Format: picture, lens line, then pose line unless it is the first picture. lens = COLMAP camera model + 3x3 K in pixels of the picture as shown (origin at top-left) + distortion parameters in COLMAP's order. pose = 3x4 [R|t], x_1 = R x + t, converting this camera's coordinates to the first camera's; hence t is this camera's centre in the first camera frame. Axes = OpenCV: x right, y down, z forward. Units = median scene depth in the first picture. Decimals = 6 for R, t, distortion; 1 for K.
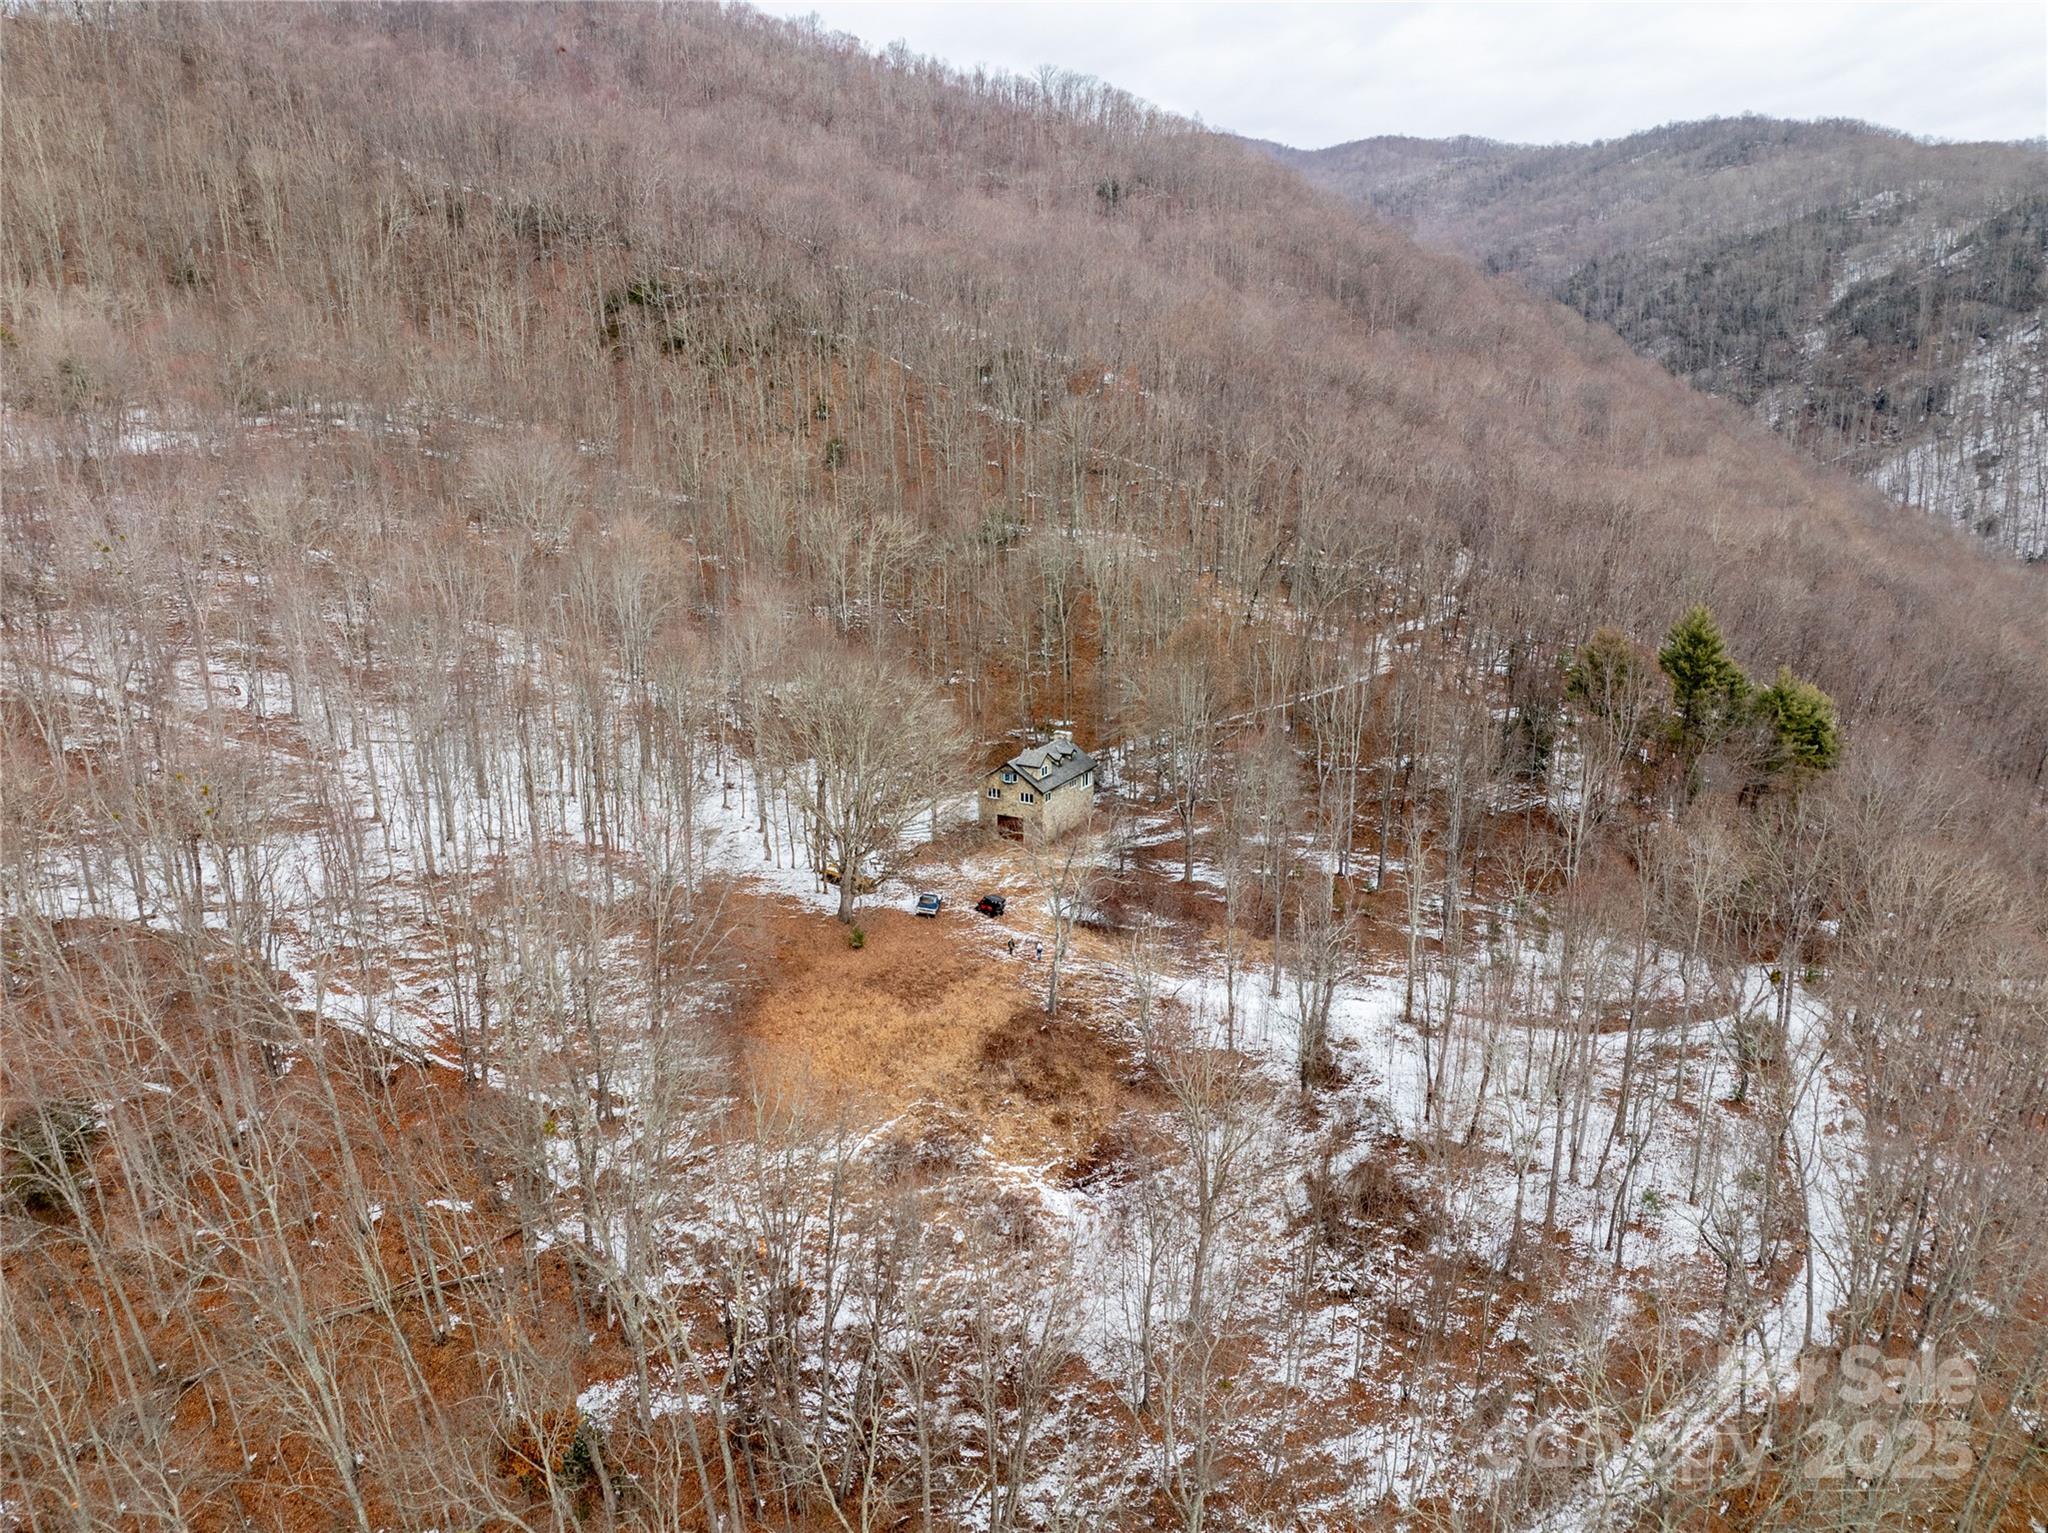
lens RADIAL K [[1432.3, 0, 1022.8], [0, 1432.3, 728.0], [0, 0, 1]] dist [-0.004043, -0.107997]
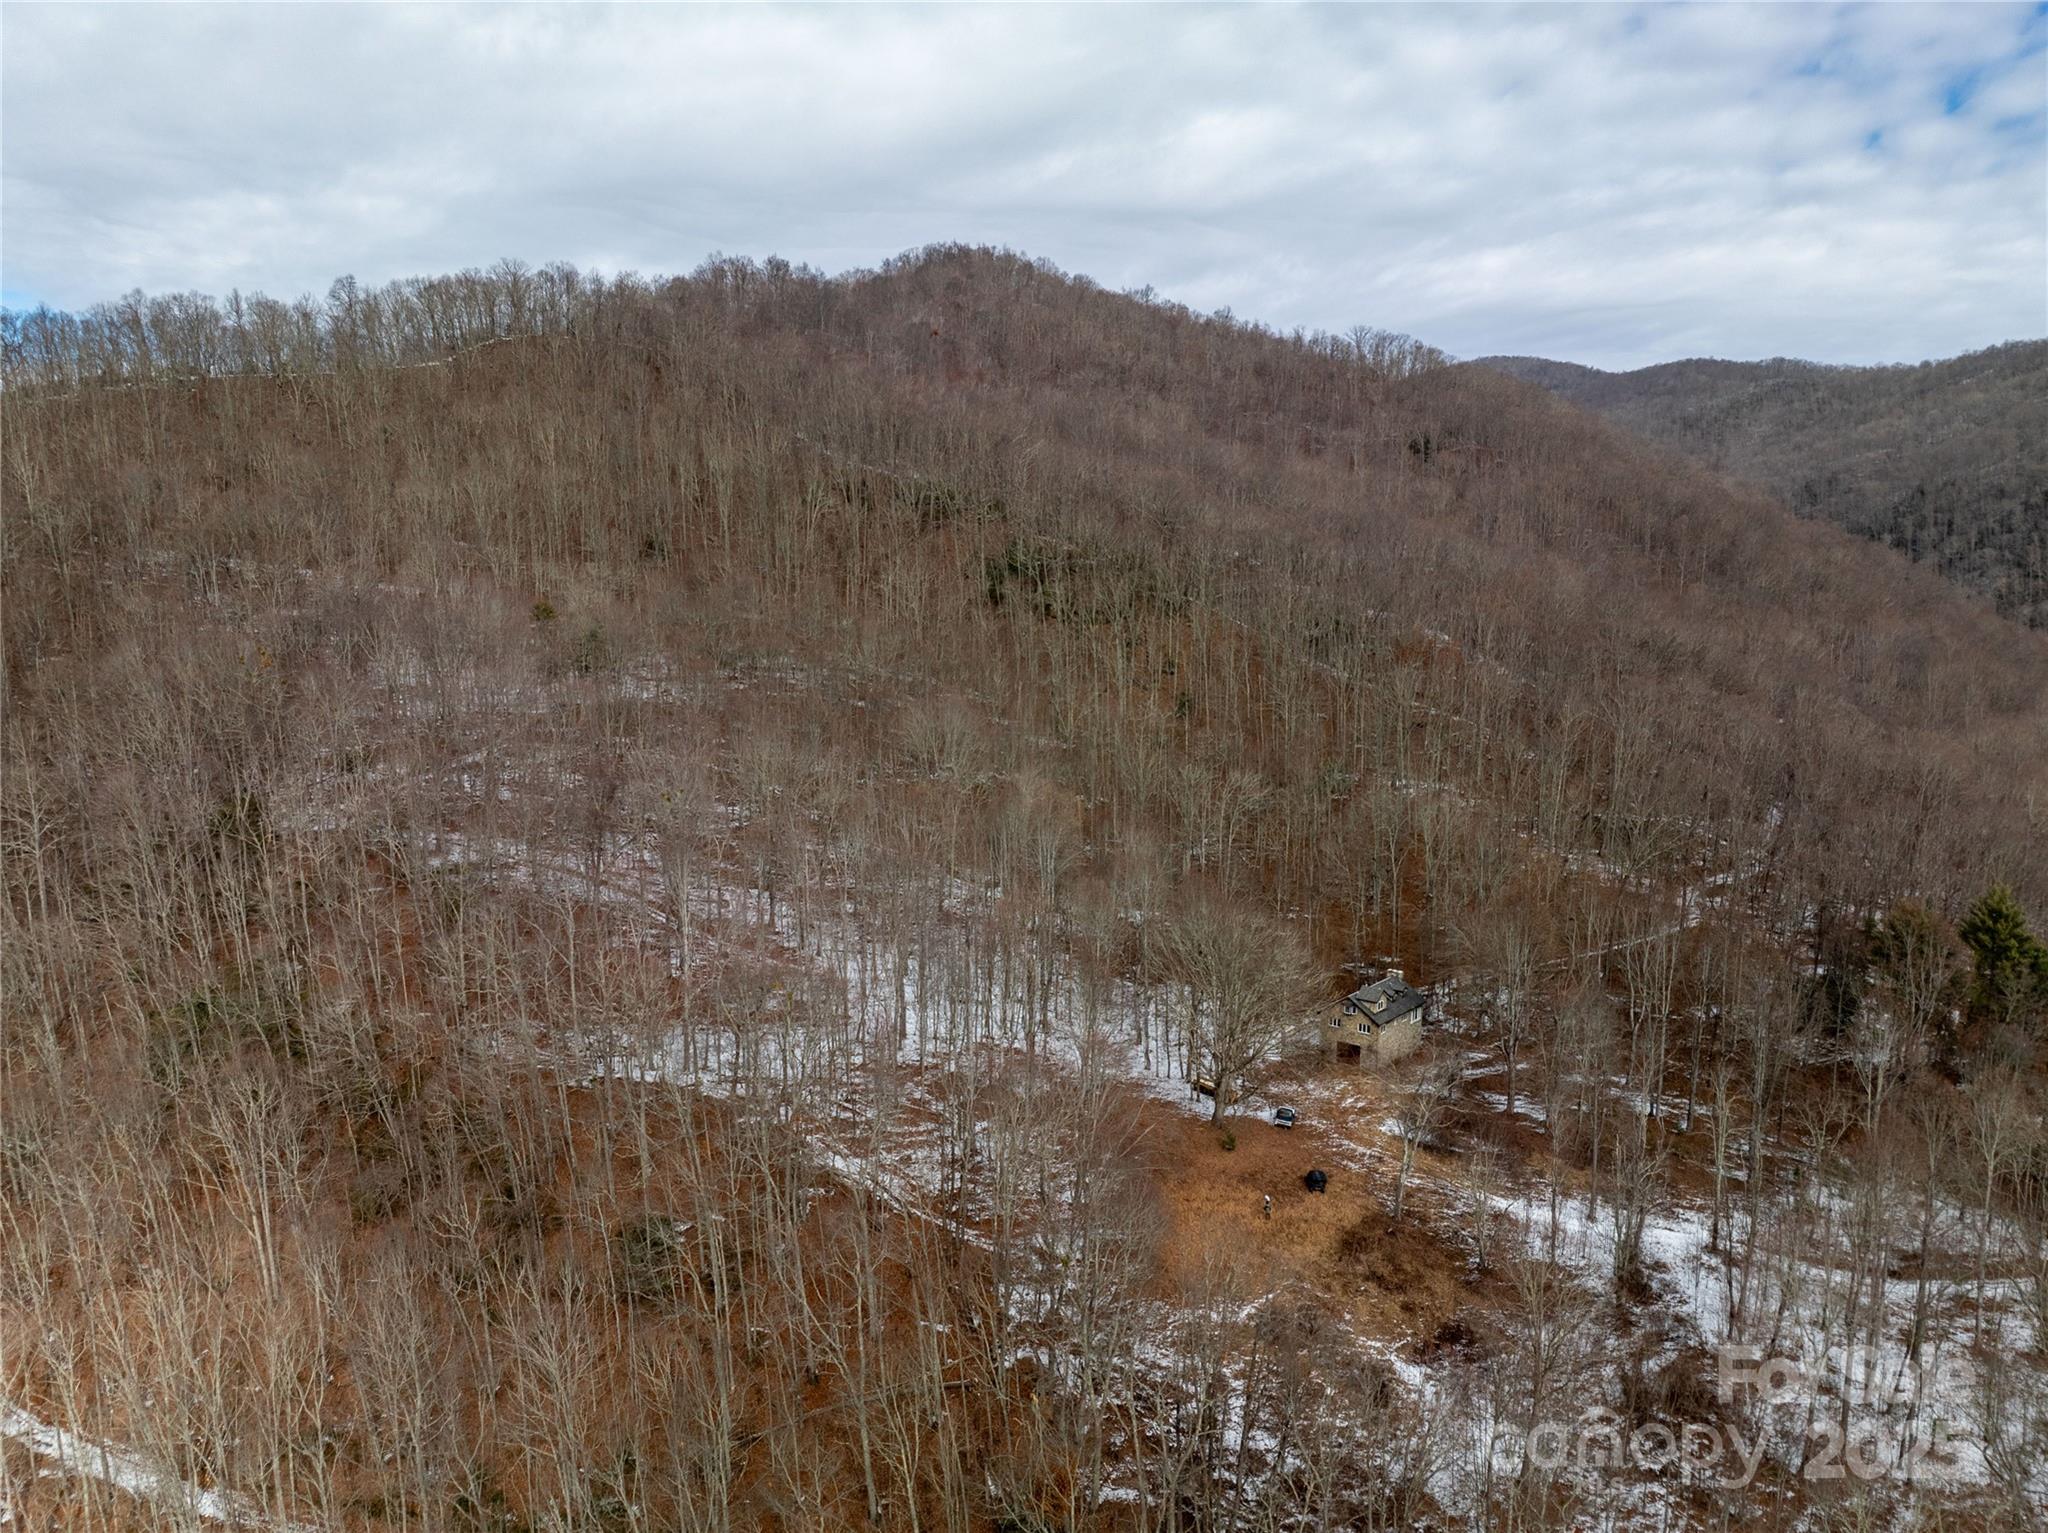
lens RADIAL K [[1386.9, 0, 1028.4], [0, 1386.9, 757.7], [0, 0, 1]] dist [-0.041913, 0.002906]
pose [[0.978261, 0.024110, -0.205971, -0.042153], [-0.049256, 0.991810, -0.117844, -0.025558], [0.201443, 0.125428, 0.971436, -0.181322]]
